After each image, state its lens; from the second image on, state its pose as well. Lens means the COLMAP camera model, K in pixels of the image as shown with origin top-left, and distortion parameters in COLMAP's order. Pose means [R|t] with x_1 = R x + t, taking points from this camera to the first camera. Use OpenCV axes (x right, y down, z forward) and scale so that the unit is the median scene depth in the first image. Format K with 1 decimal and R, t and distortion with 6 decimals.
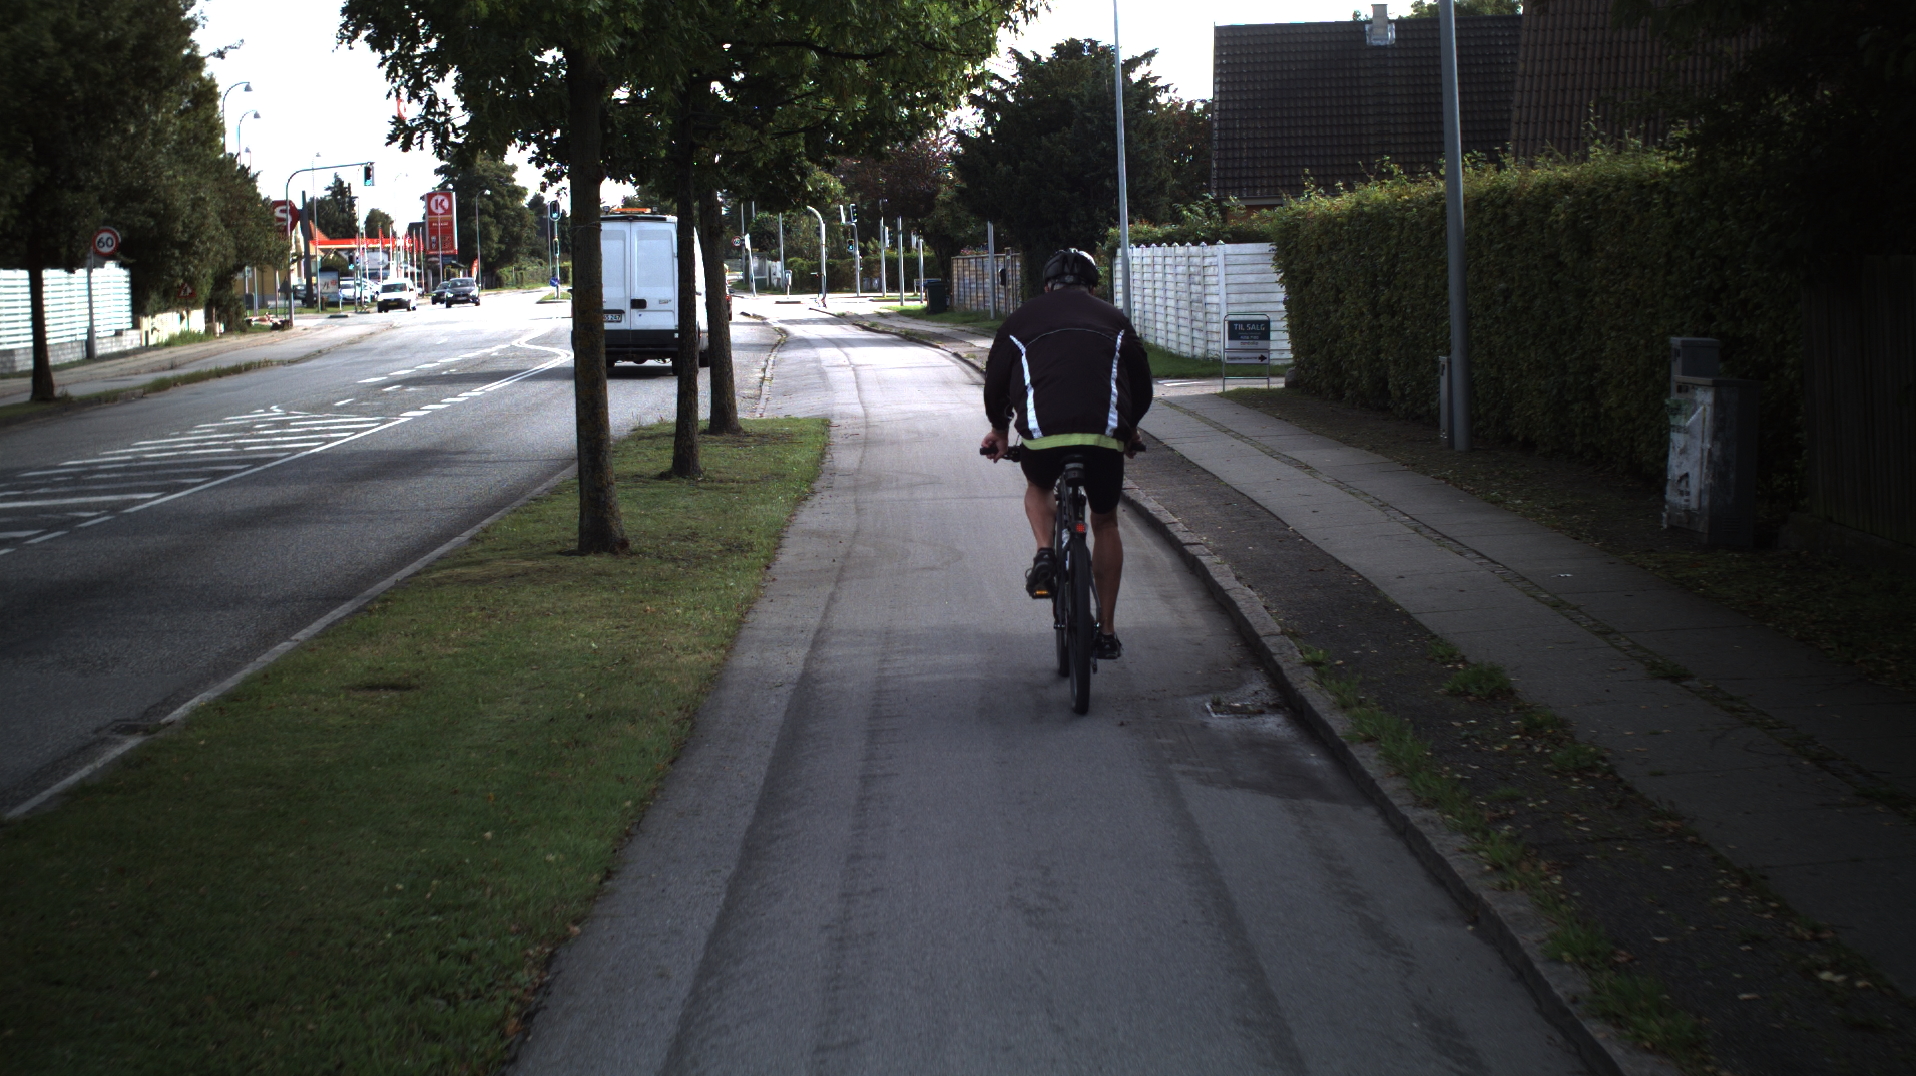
lens RADIAL K [[3299.4, 0, 958.0], [0, 3299.4, 538.0], [0, 0, 1]] dist [-0.261976, 0.241348]
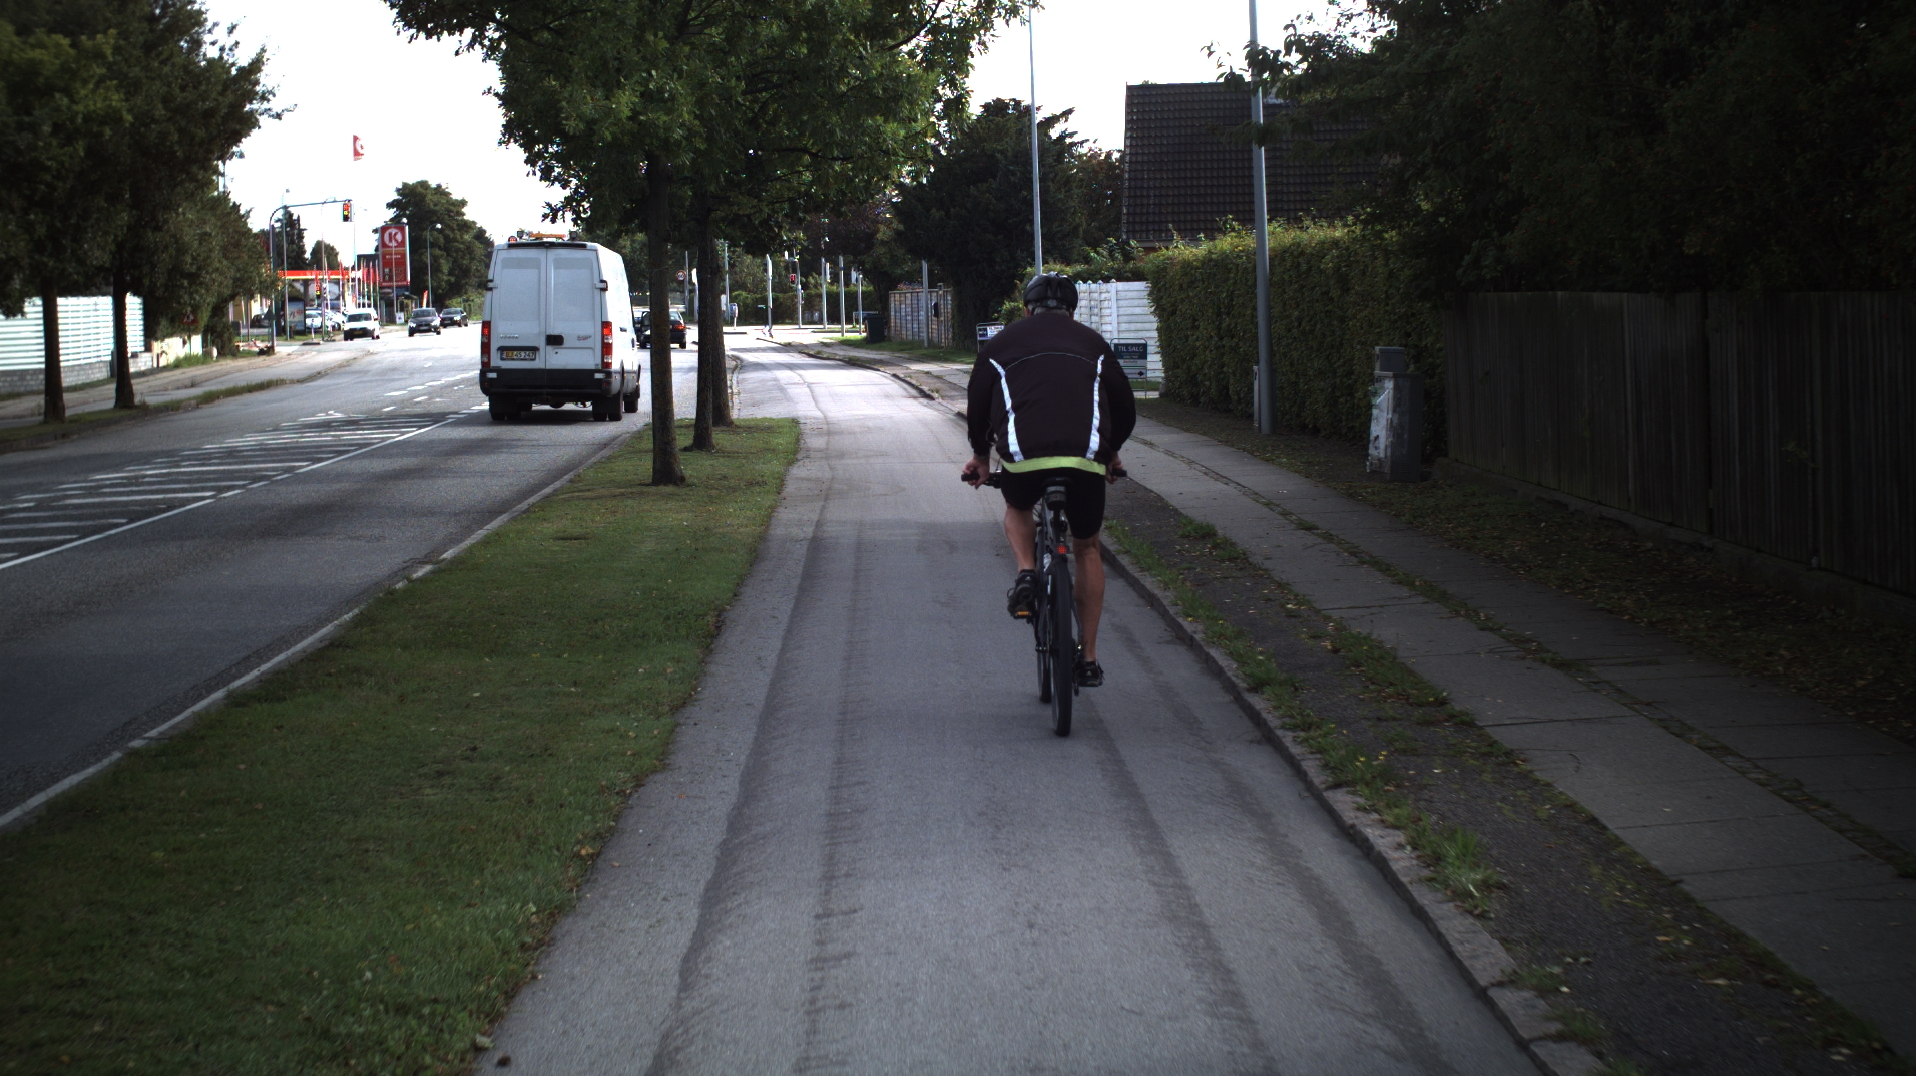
lens RADIAL K [[3299.4, 0, 958.0], [0, 3299.4, 538.0], [0, 0, 1]] dist [-0.261976, 0.241348]
pose [[0.999781, 0.005021, 0.020329, -0.001369], [-0.004807, 0.999933, -0.010553, 0.011591], [-0.020381, 0.010453, 0.999738, -0.136179]]
